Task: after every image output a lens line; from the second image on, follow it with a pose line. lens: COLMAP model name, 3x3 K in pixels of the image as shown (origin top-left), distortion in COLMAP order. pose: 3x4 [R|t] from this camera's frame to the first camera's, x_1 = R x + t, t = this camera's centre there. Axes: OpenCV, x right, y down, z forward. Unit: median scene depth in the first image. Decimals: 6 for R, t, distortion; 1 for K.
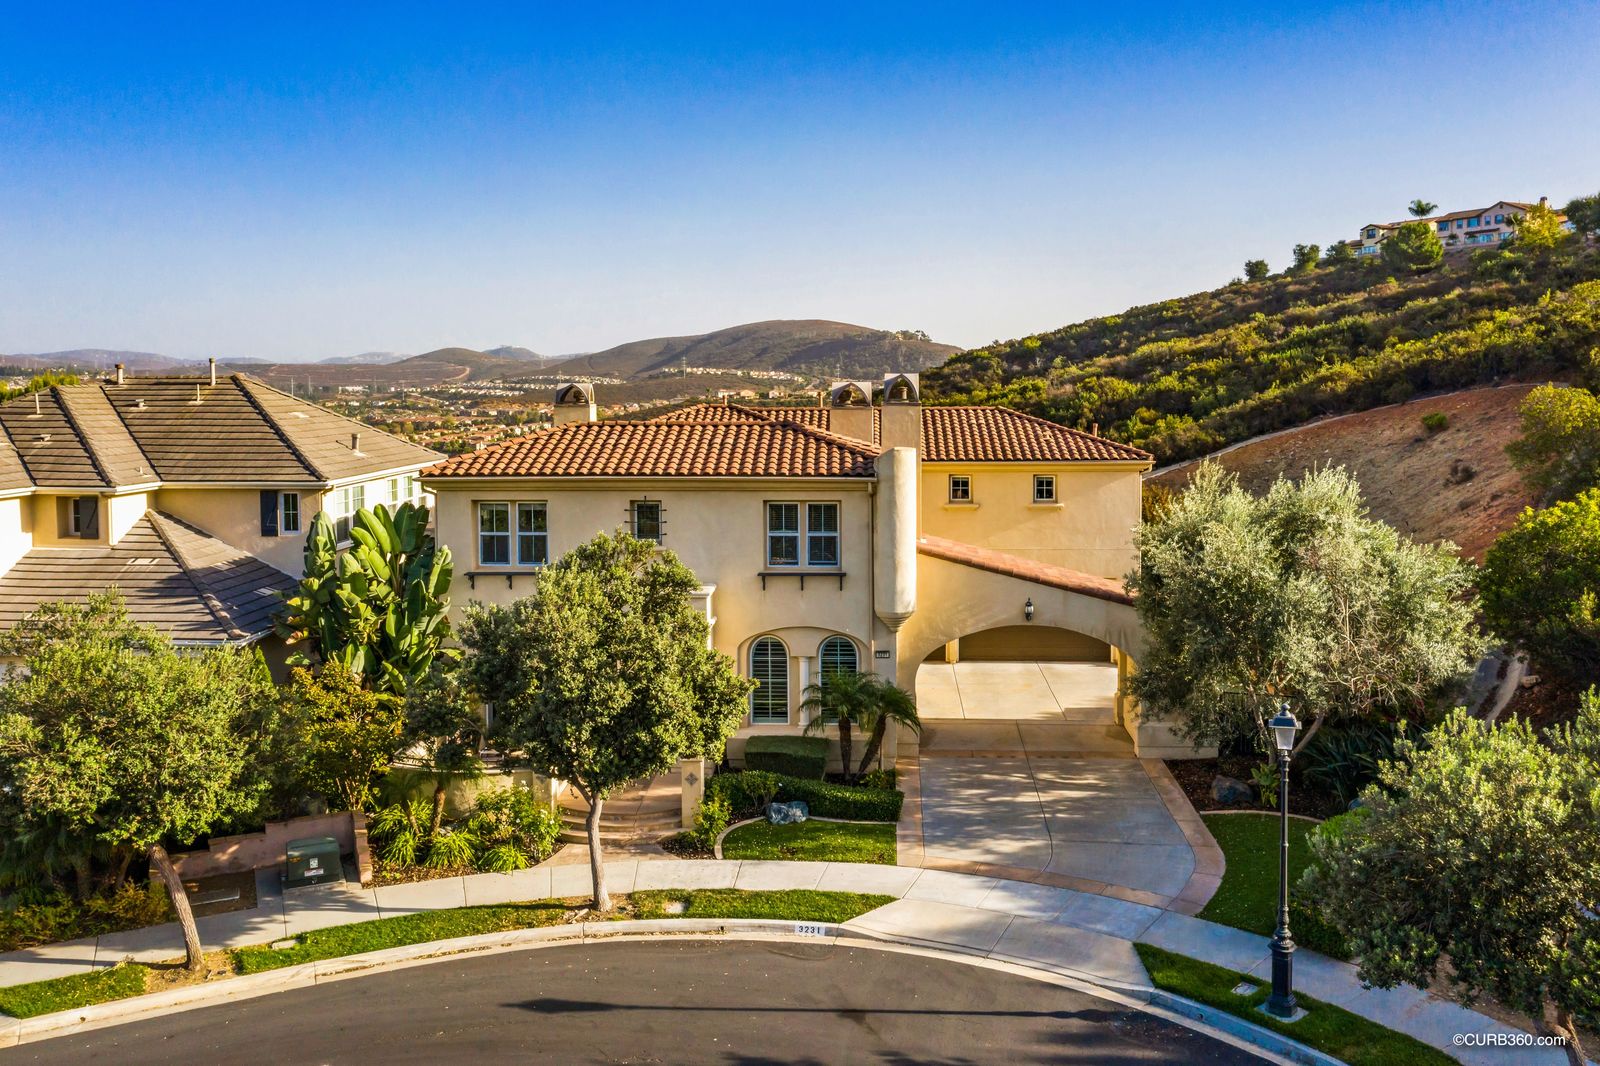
lens RADIAL K [[1333.7, 0, 812.5], [0, 1333.7, 443.2], [0, 0, 1]] dist [-0.000659, 0.003260]
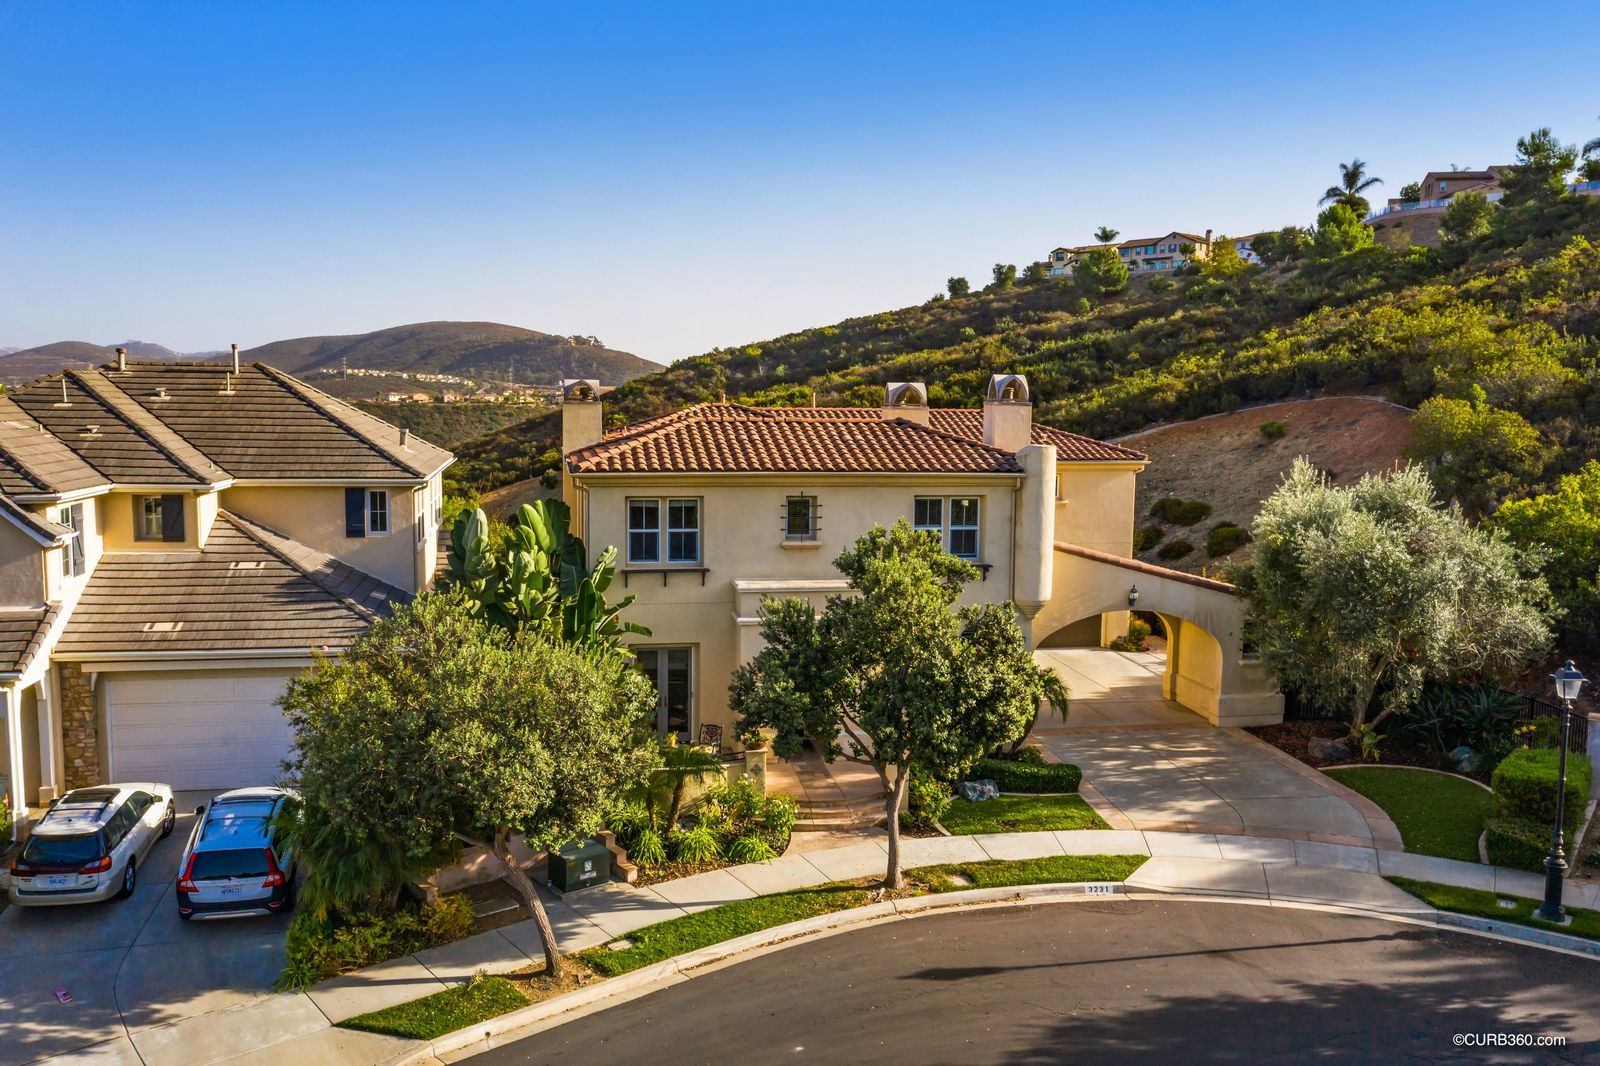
lens RADIAL K [[1333.7, 0, 816.2], [0, 1333.7, 519.3], [0, 0, 1]] dist [-0.000659, 0.003260]
pose [[0.967339, -0.007813, 0.253364, -0.327280], [-0.005113, 0.998720, 0.050319, 0.008569], [-0.253433, -0.049971, 0.966061, 0.020653]]
